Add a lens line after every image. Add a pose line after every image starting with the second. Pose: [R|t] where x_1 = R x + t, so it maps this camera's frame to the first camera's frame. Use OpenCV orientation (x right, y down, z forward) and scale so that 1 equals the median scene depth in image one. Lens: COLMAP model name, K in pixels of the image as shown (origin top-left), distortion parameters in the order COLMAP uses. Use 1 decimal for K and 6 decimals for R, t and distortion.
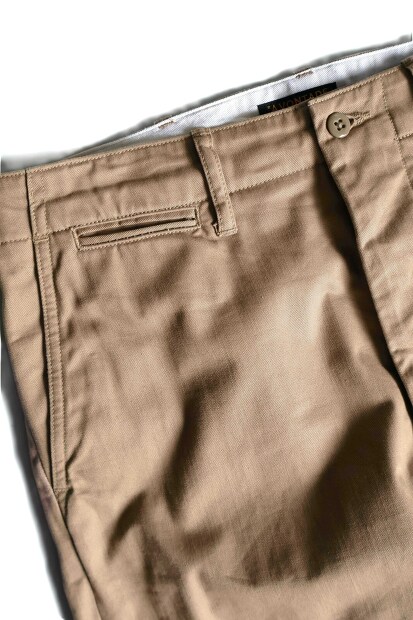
lens RADIAL K [[649.3, 0, 206.7], [0, 649.3, 310.1], [0, 0, 1]] dist [0.090062, 0.000000]
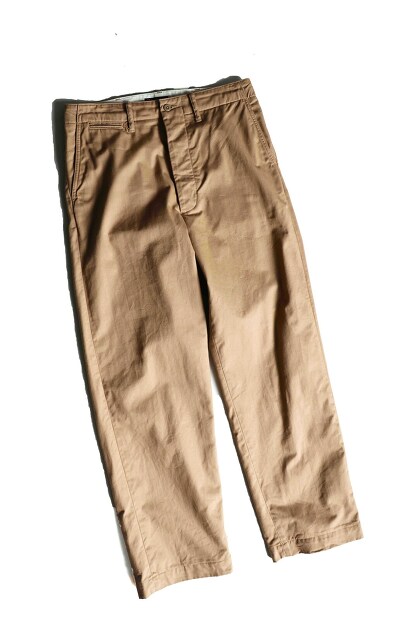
lens RADIAL K [[649.3, 0, 204.6], [0, 649.3, 309.8], [0, 0, 1]] dist [0.090062, 0.000000]
pose [[0.986977, 0.144427, 0.070830, 0.311792], [-0.142152, 0.989183, -0.036193, 0.912462], [-0.075291, 0.025653, 0.996832, -2.556346]]
